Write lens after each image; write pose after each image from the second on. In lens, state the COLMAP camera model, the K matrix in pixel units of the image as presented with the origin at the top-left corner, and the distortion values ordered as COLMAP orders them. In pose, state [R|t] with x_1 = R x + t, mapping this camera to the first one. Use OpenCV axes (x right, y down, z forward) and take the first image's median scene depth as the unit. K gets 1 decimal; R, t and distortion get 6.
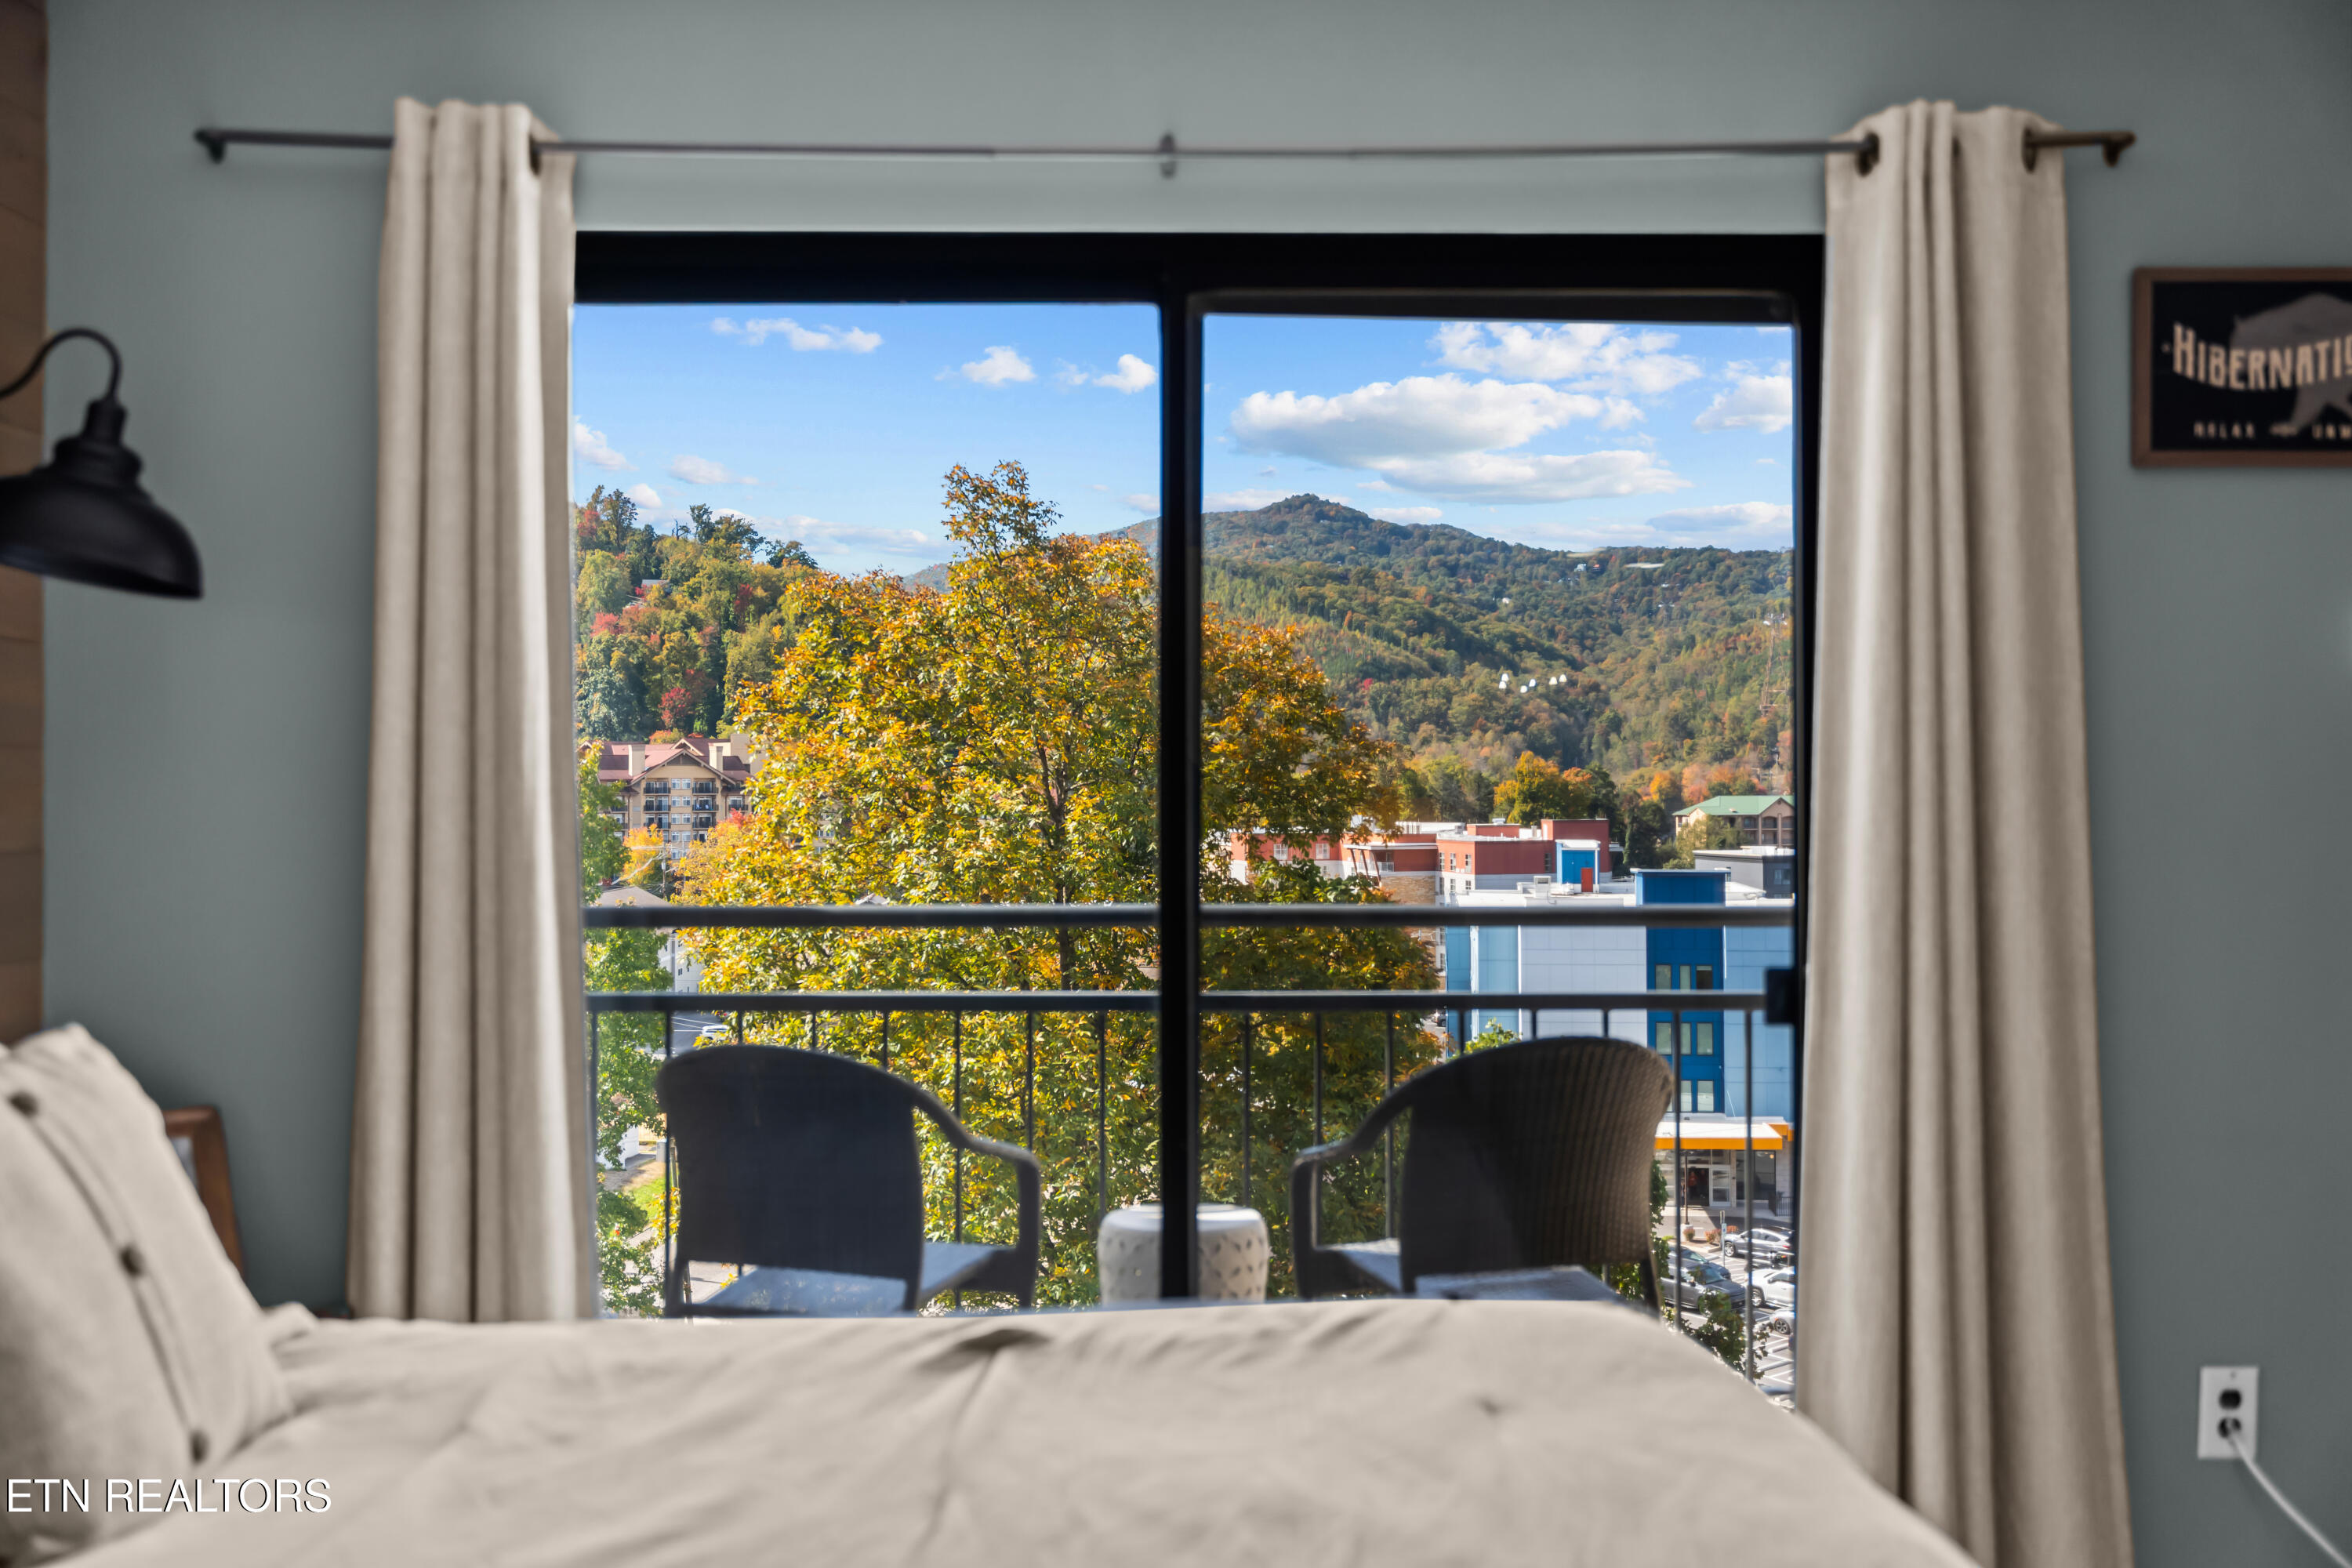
lens RADIAL K [[2096.8, 0, 1170.6], [0, 2096.8, 771.2], [0, 0, 1]] dist [-0.009684, -0.017235]
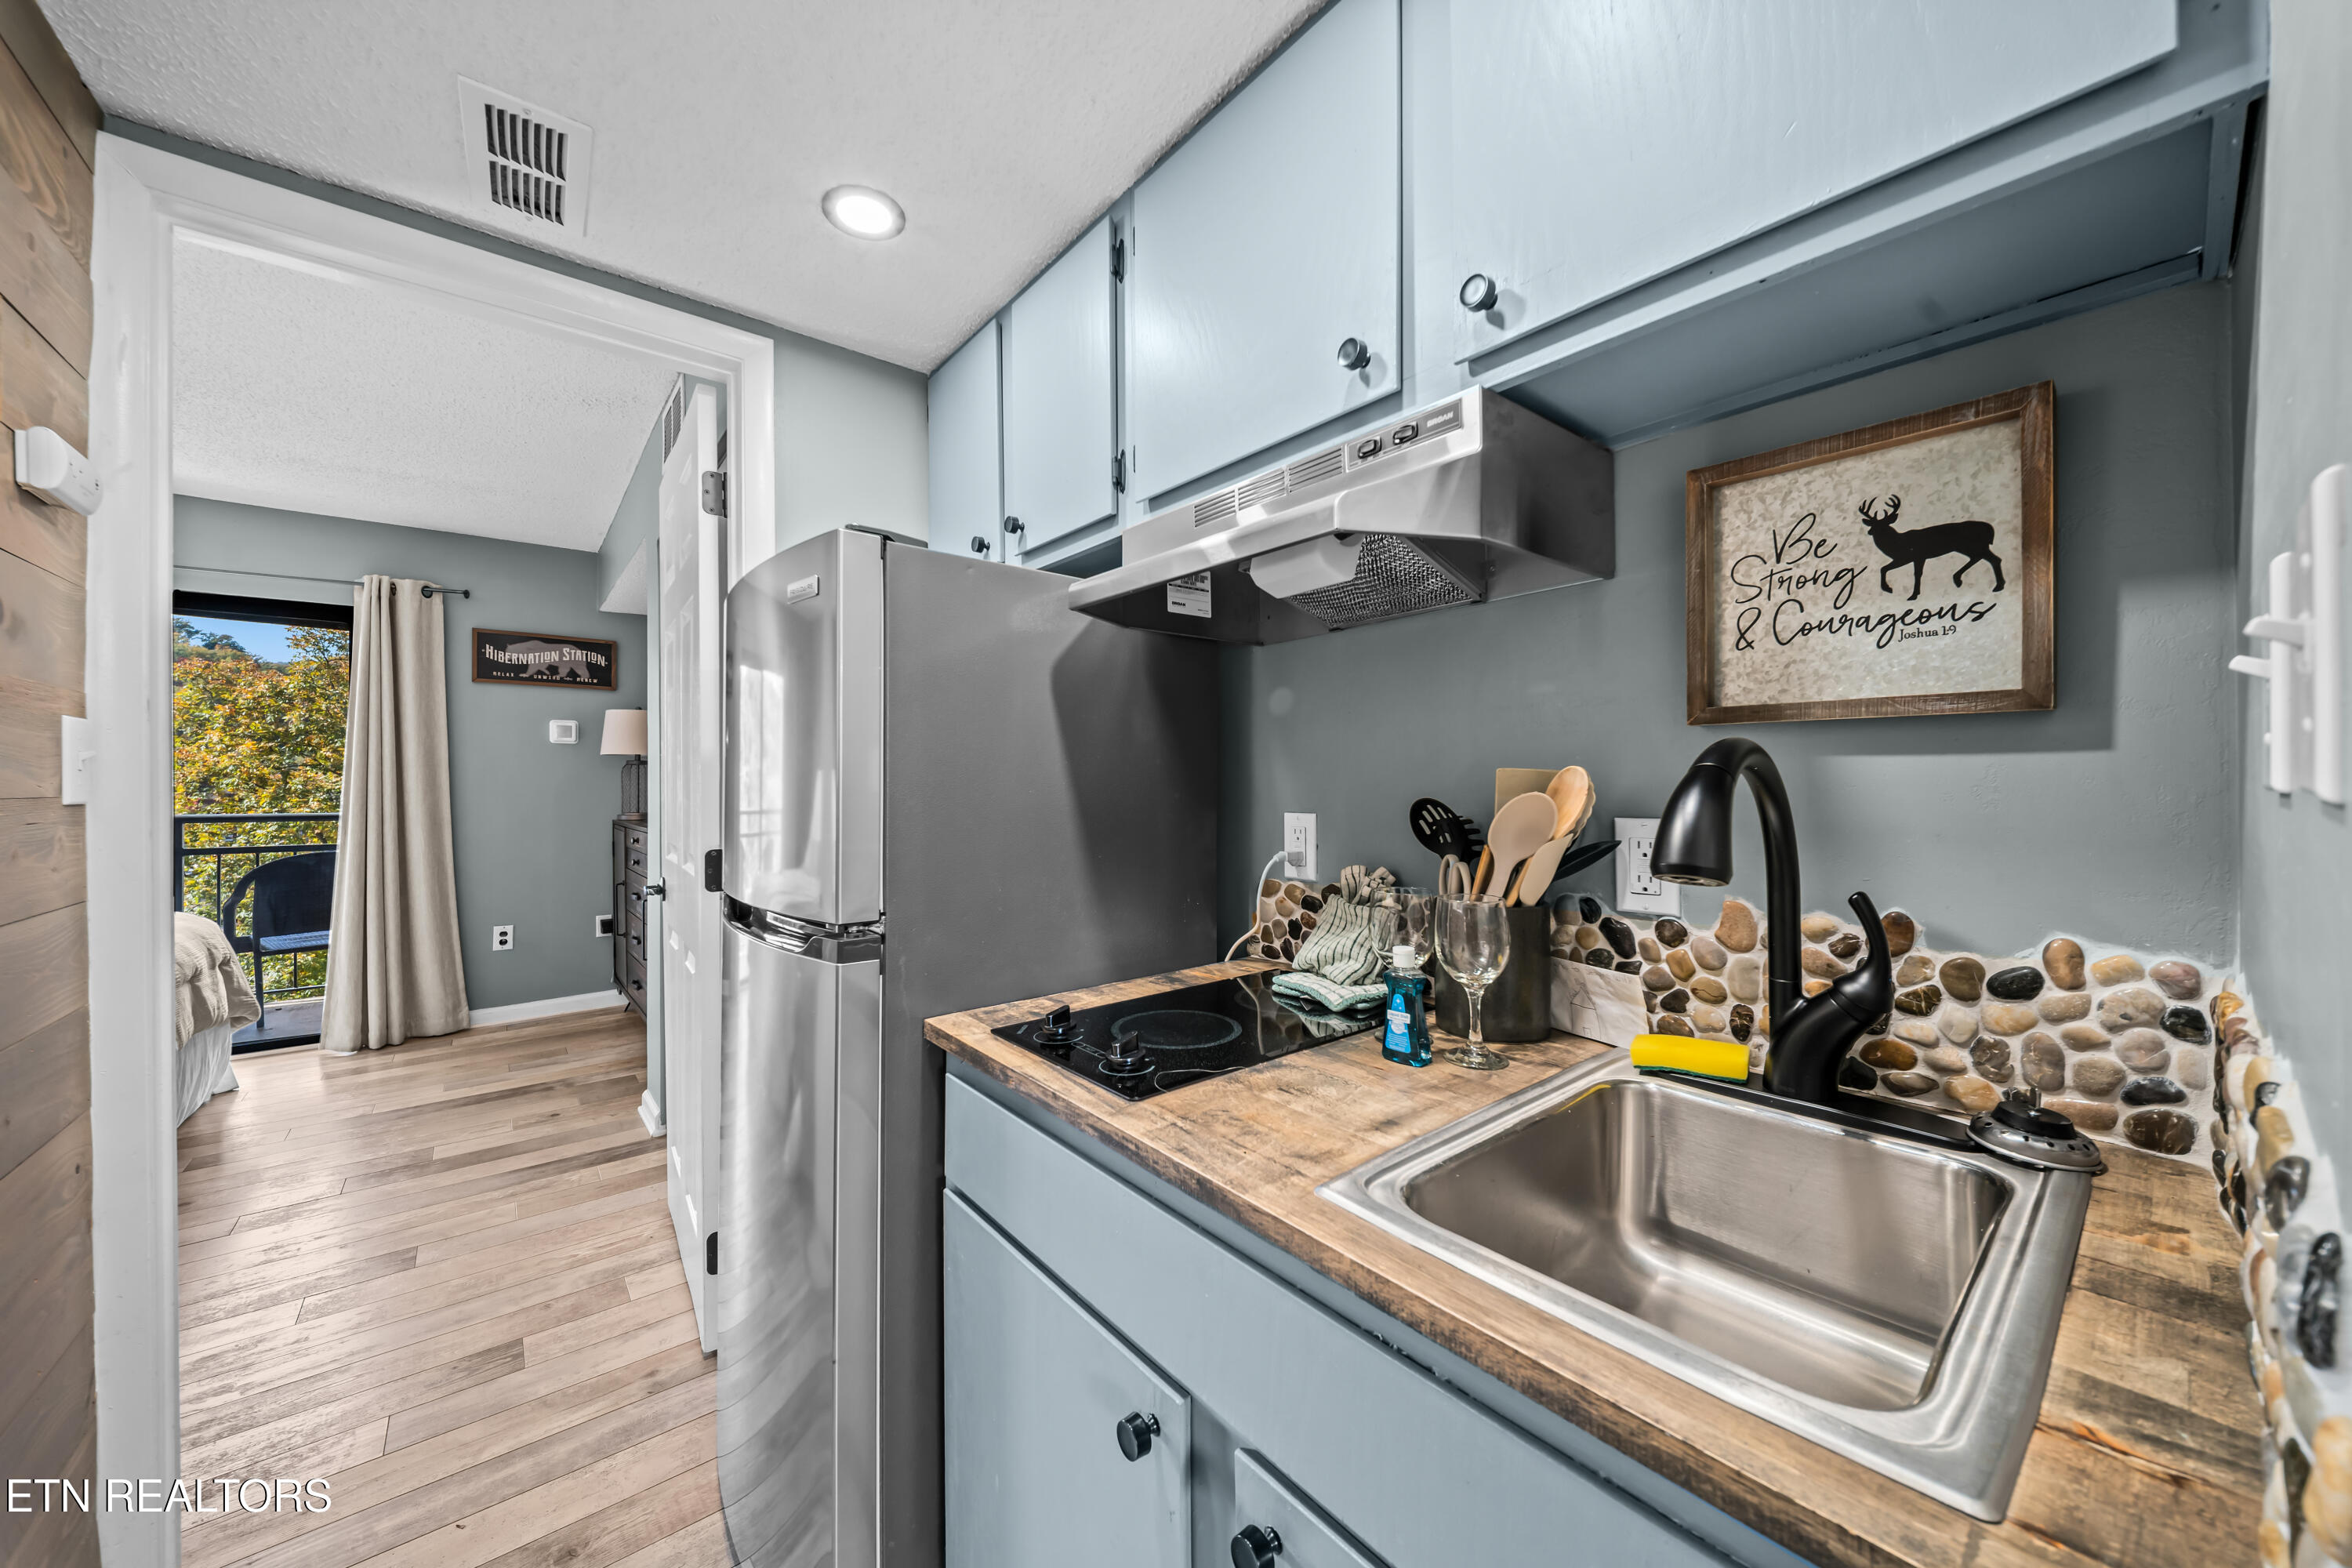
lens RADIAL K [[820.4, 0, 1164.1], [0, 820.4, 785.0], [0, 0, 1]] dist [0.000669, 0.000042]
pose [[0.782408, 0.001586, 0.622764, 0.499795], [-0.009029, 0.999921, 0.008797, 0.010035], [-0.622701, -0.012505, 0.782360, -0.851156]]
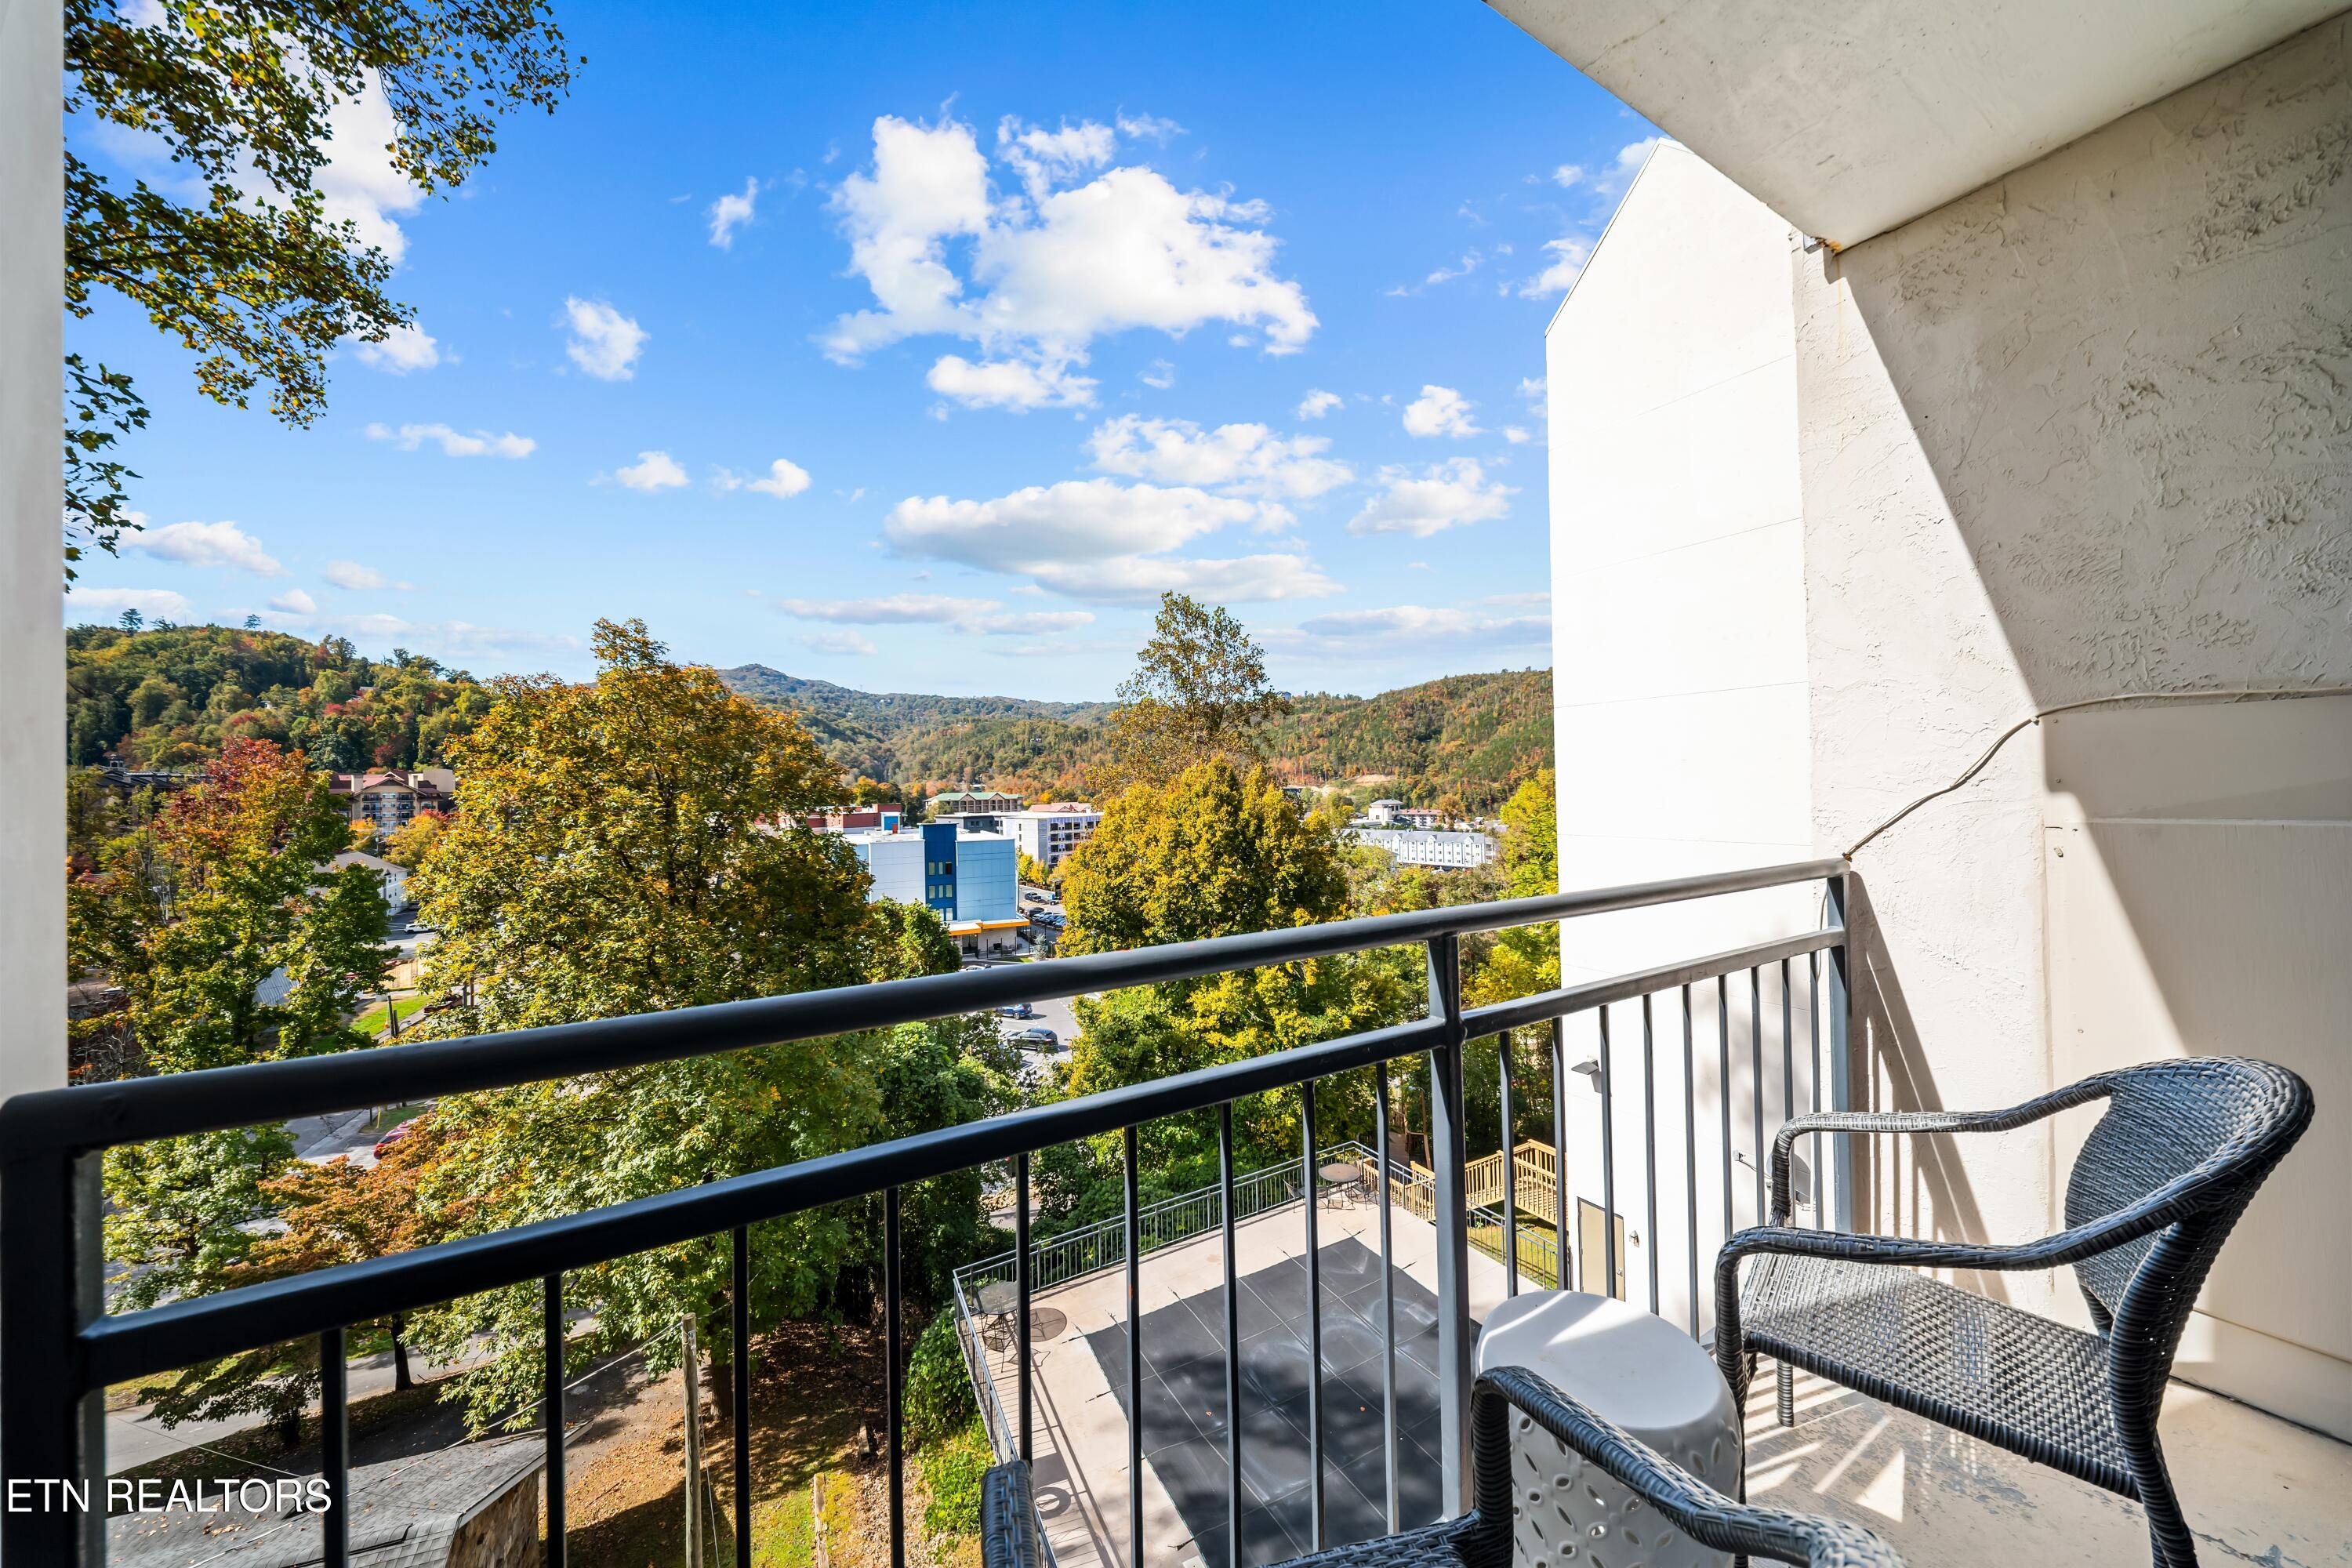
lens RADIAL K [[817.1, 0, 1176.0], [0, 817.1, 784.0], [0, 0, 1]] dist [0.000829, -0.005099]
pose [[0.857932, -0.009790, 0.513670, -0.370490], [0.009507, 0.999950, 0.003178, 0.018963], [-0.513675, 0.002157, 0.857982, 1.192143]]
